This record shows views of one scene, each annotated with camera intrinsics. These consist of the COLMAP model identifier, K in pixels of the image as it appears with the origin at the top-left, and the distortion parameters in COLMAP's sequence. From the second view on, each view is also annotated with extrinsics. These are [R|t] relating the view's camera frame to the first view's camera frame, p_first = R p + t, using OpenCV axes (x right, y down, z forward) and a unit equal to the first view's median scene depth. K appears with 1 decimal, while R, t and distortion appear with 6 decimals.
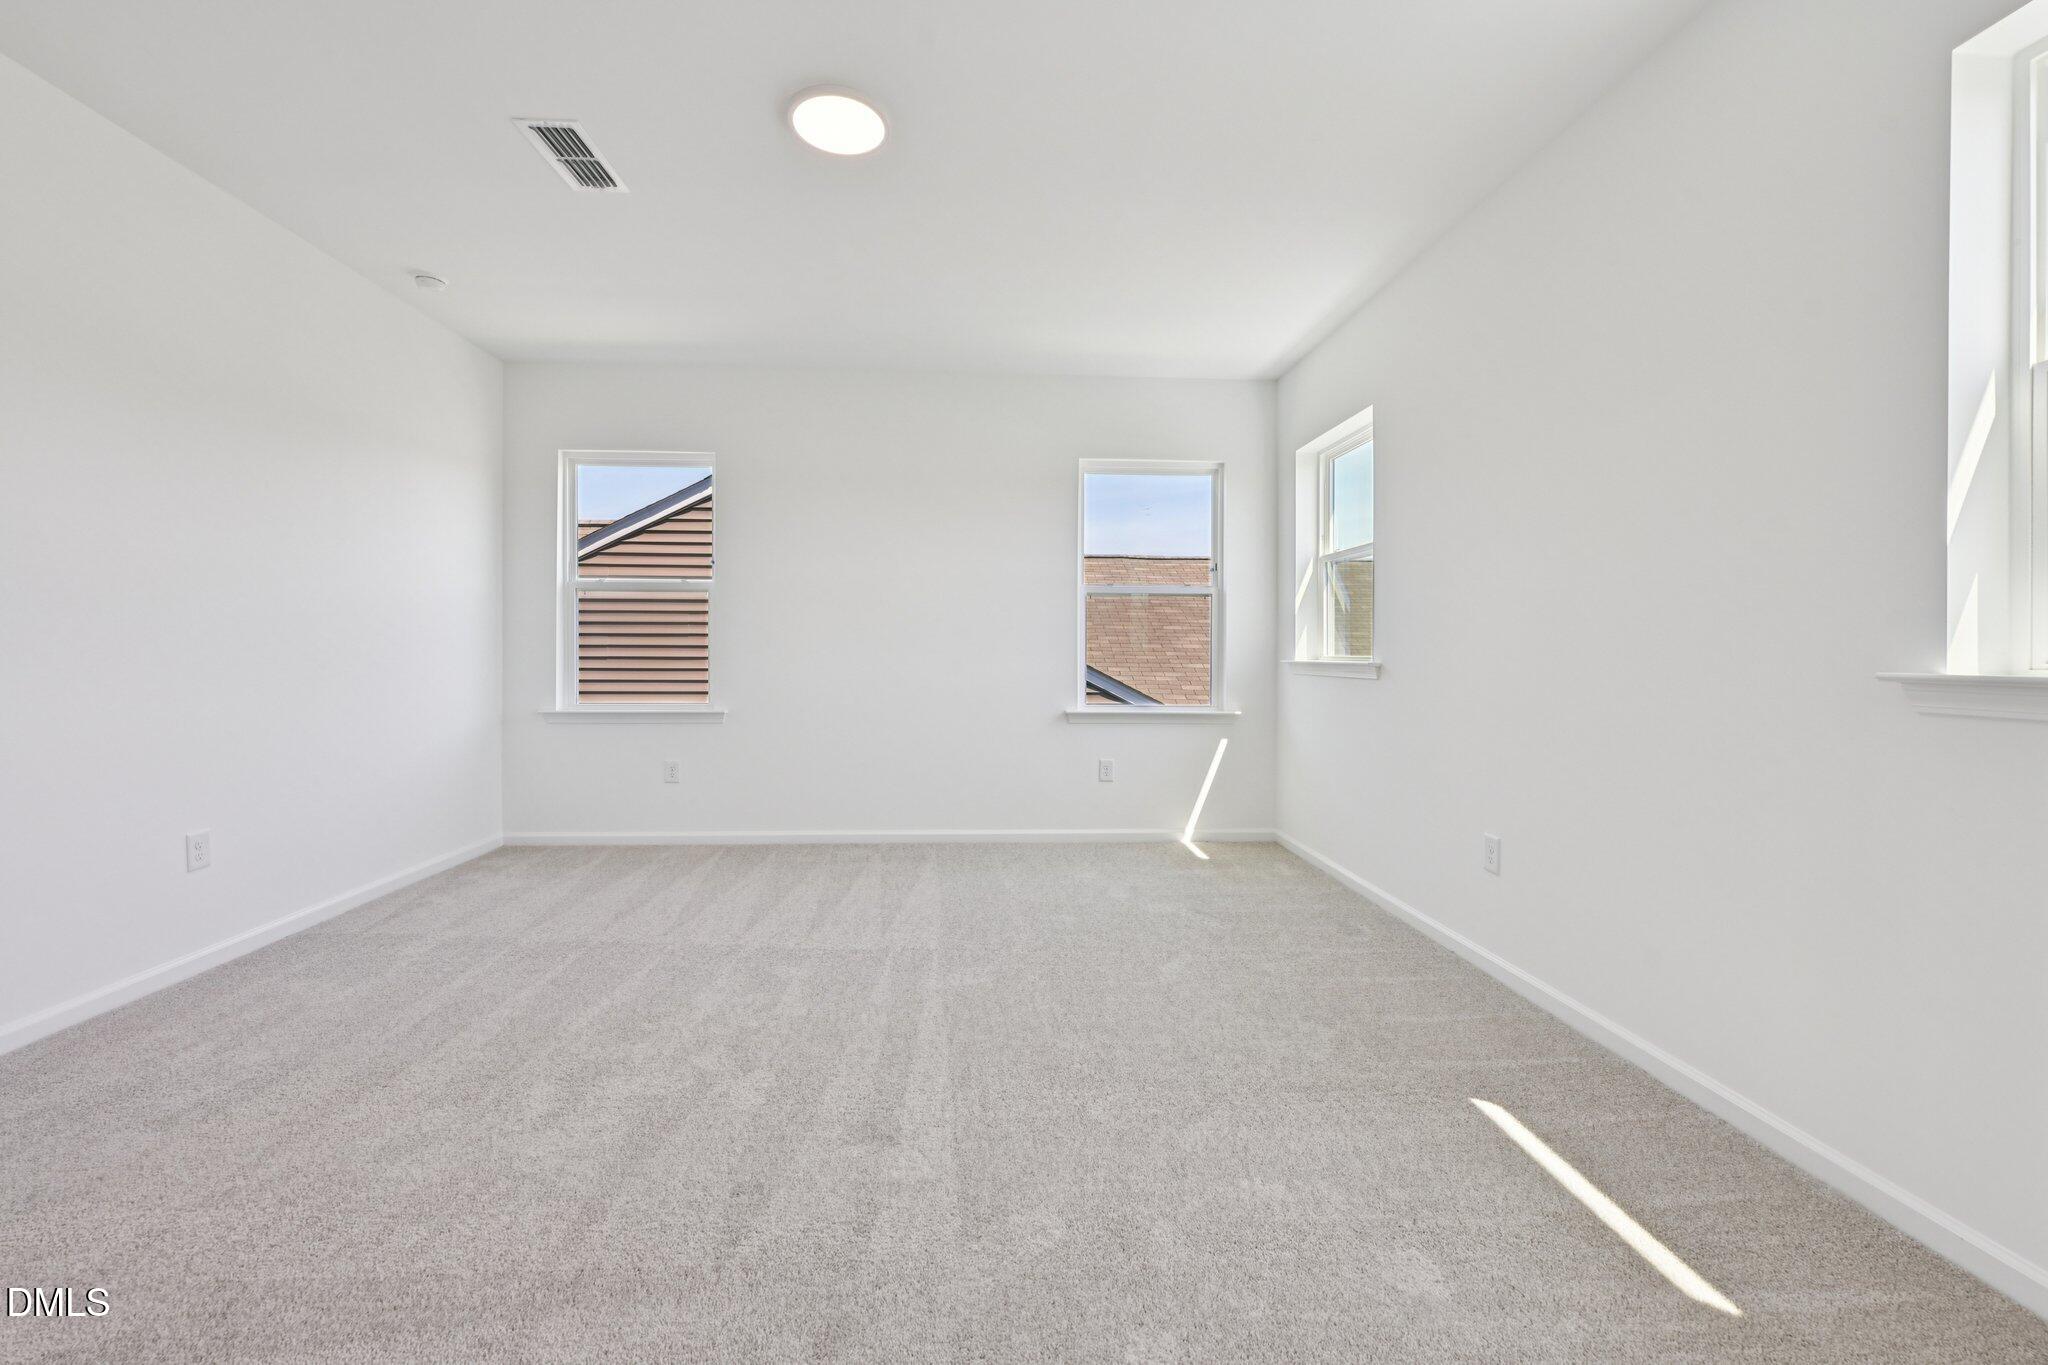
lens RADIAL K [[828.6, 0, 1010.2], [0, 828.6, 653.3], [0, 0, 1]] dist [-0.000941, -0.000085]
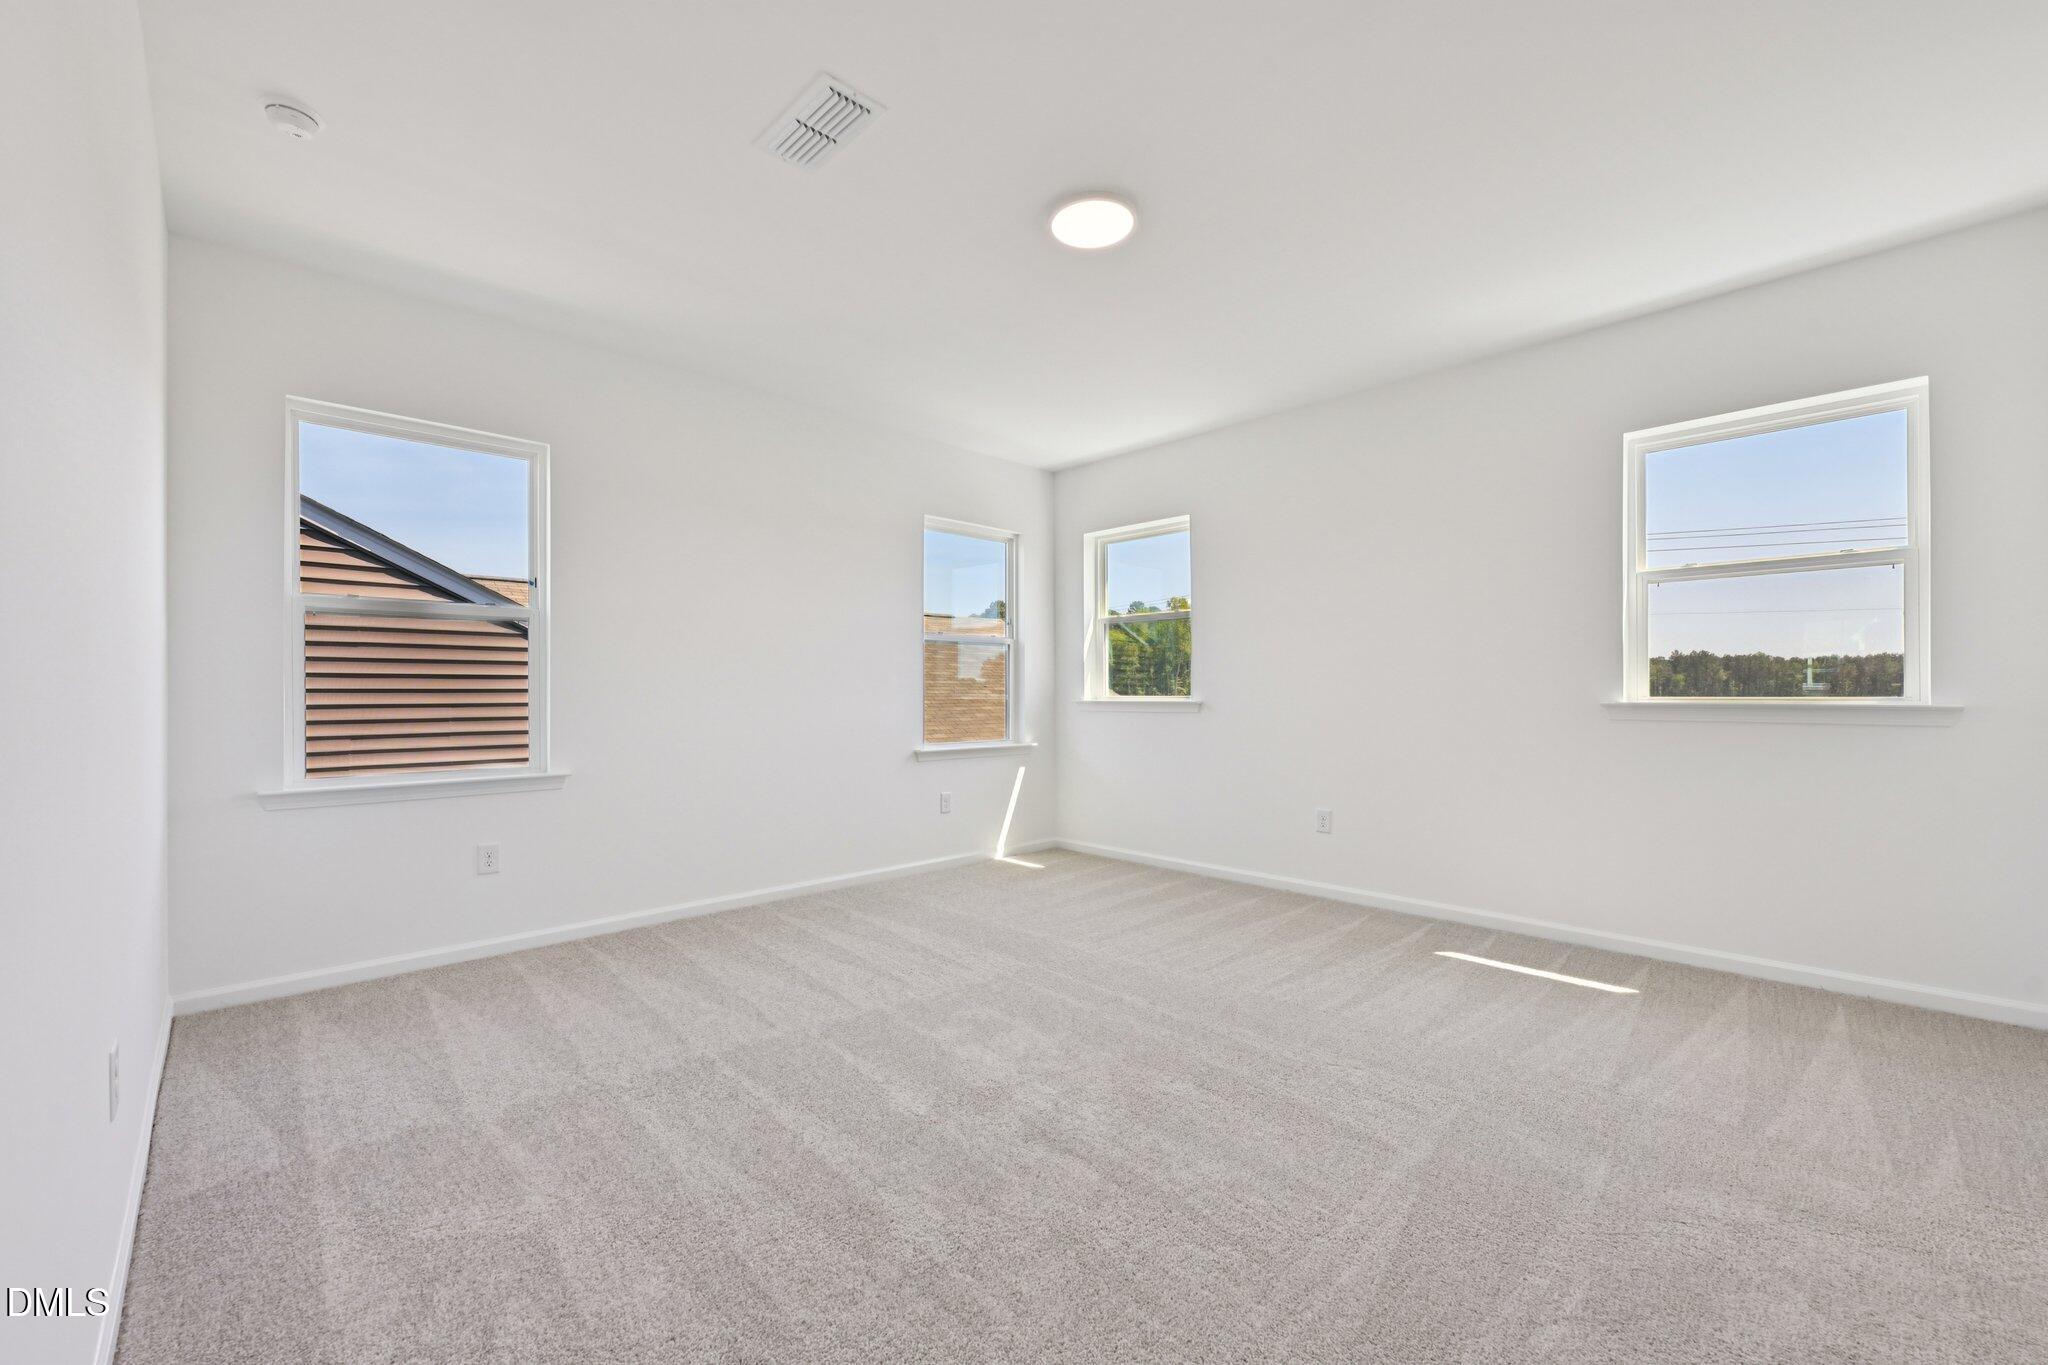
lens RADIAL K [[813.3, 0, 1021.3], [0, 813.3, 694.5], [0, 0, 1]] dist [0.001791, -0.000117]
pose [[0.755571, -0.010044, 0.654990, -0.530047], [0.009254, 0.999946, 0.004659, -0.006680], [-0.655002, 0.002541, 0.755623, 0.126647]]
